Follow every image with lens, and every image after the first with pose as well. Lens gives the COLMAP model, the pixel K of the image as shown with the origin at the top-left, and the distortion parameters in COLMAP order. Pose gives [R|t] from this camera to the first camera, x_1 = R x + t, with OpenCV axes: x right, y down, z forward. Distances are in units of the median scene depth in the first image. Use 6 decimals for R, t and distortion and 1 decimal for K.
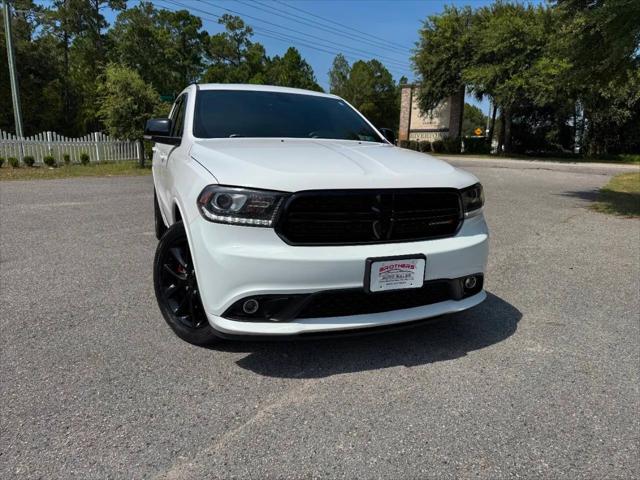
lens RADIAL K [[456.3, 0, 317.1], [0, 456.3, 246.1], [0, 0, 1]] dist [0.023353, -0.025153]
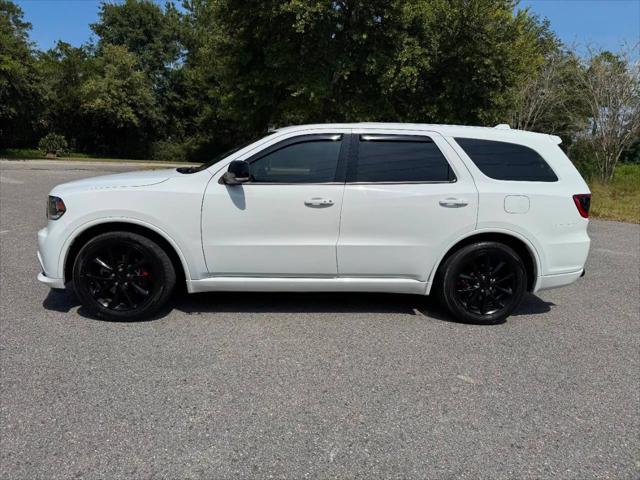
lens RADIAL K [[456.3, 0, 324.9], [0, 456.3, 244.2], [0, 0, 1]] dist [0.023353, -0.025153]
pose [[0.163007, -0.200878, 0.965959, -0.334999], [0.176324, 0.969223, 0.171802, -0.056136], [-0.970741, 0.142316, 0.193410, 0.178749]]
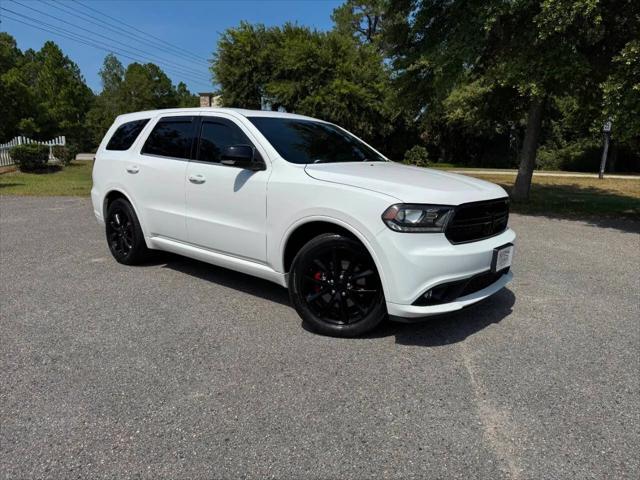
lens RADIAL K [[456.3, 0, 322.0], [0, 456.3, 244.3], [0, 0, 1]] dist [0.023353, -0.025153]
pose [[0.889761, -0.093198, 0.446810, -0.079697], [0.100794, 0.994884, 0.006800, -0.004071], [-0.445158, 0.038985, 0.894603, -0.003911]]
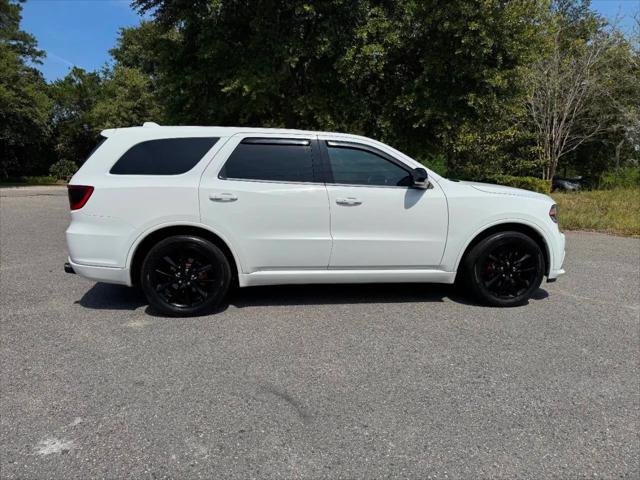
lens RADIAL K [[456.3, 0, 321.0], [0, 456.3, 241.7], [0, 0, 1]] dist [0.023353, -0.025153]
pose [[0.275622, -0.164970, 0.947004, -0.195000], [0.212809, 0.971190, 0.107246, -0.033550], [-0.937414, 0.171972, 0.302789, 0.112262]]
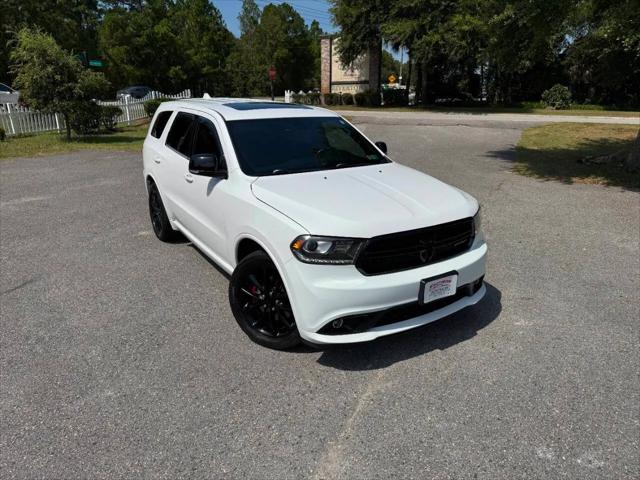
lens RADIAL K [[456.3, 0, 316.5], [0, 456.3, 239.8], [0, 0, 1]] dist [0.023353, -0.025153]
pose [[0.983212, -0.079381, 0.164295, -0.032404], [0.063211, 0.992834, 0.101414, -0.019722], [-0.171167, -0.089326, 0.981184, -0.021450]]
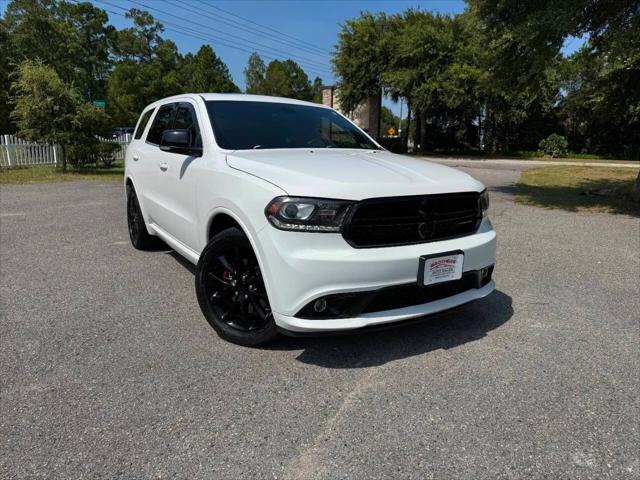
lens RADIAL K [[456.3, 0, 319.7], [0, 456.3, 242.6], [0, 0, 1]] dist [0.023353, -0.025153]
pose [[0.983174, -0.047414, 0.176412, -0.026634], [0.048331, 0.998831, -0.000905, -0.001471], [-0.176162, 0.009416, 0.984316, -0.006321]]
